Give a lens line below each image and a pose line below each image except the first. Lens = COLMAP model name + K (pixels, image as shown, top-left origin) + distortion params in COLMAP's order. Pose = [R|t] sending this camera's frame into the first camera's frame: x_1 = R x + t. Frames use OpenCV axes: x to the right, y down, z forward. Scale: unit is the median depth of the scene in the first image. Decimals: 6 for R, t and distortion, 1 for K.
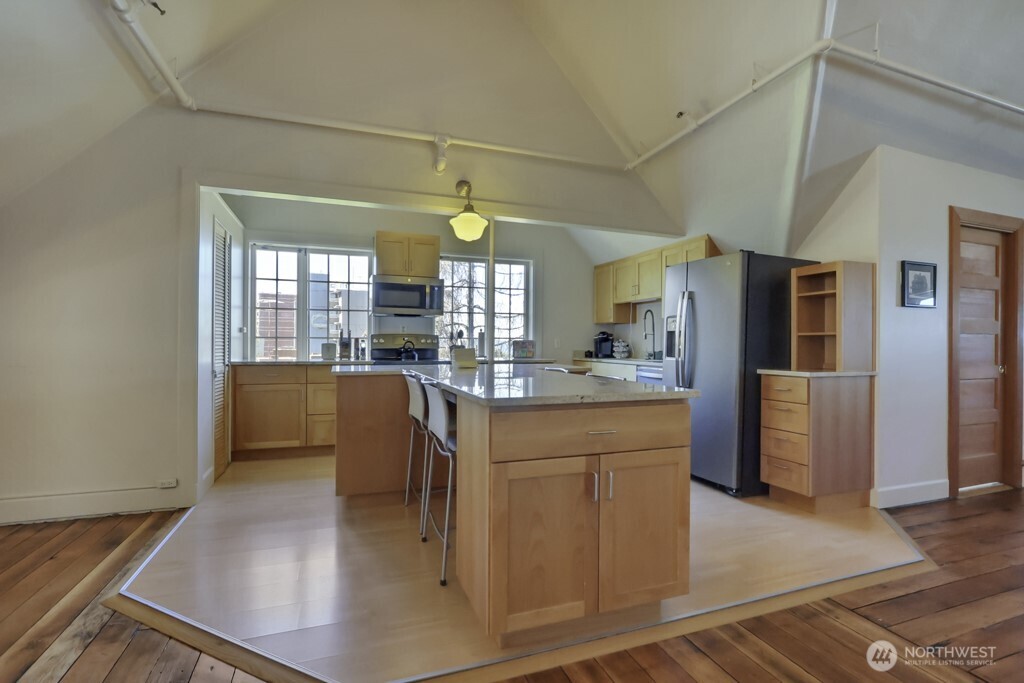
lens RADIAL K [[470.4, 0, 508.4], [0, 470.4, 341.9], [0, 0, 1]] dist [-0.016286, 0.003425]
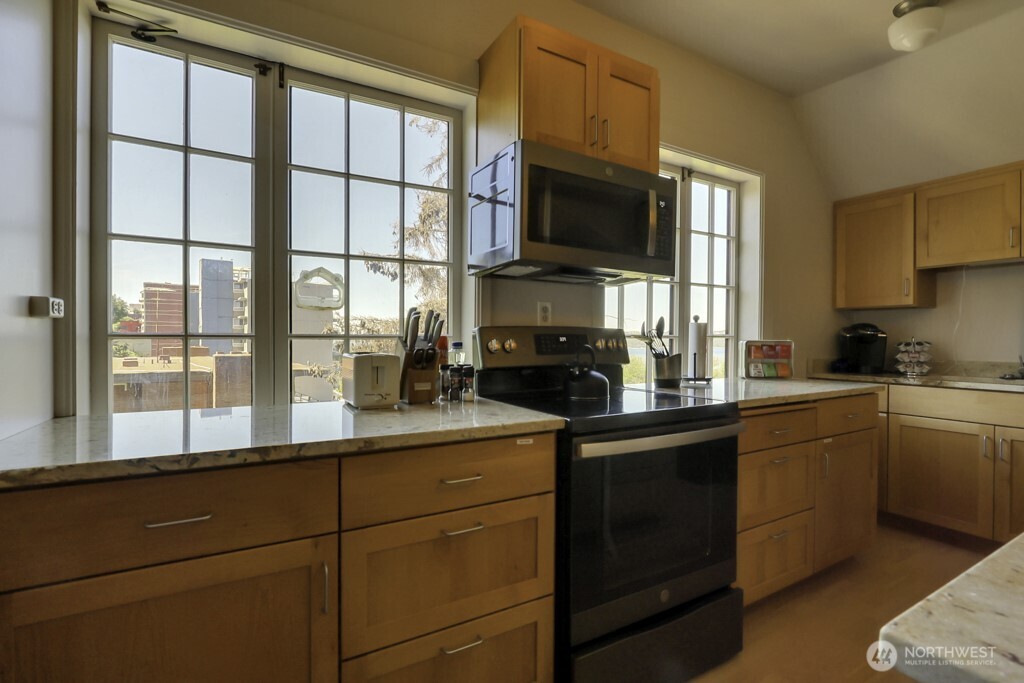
lens RADIAL K [[470.4, 0, 511.8], [0, 470.4, 342.2], [0, 0, 1]] dist [-0.016286, 0.003425]
pose [[0.984190, -0.001535, 0.177108, -0.330724], [-0.000076, 0.999959, 0.009088, -0.007529], [-0.177115, -0.008958, 0.984149, 0.644770]]
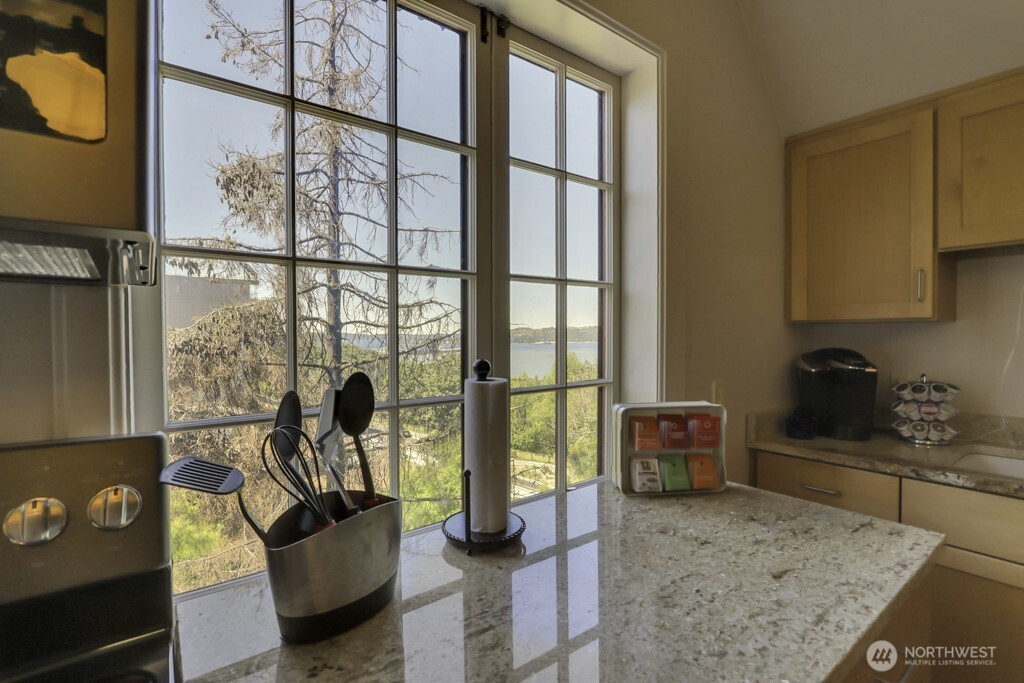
lens RADIAL K [[470.4, 0, 512.3], [0, 470.4, 342.0], [0, 0, 1]] dist [-0.016286, 0.003425]
pose [[0.953400, -0.015811, 0.301296, -0.100383], [0.010332, 0.999751, 0.019769, -0.041668], [-0.301533, -0.015735, 0.953326, 0.912254]]
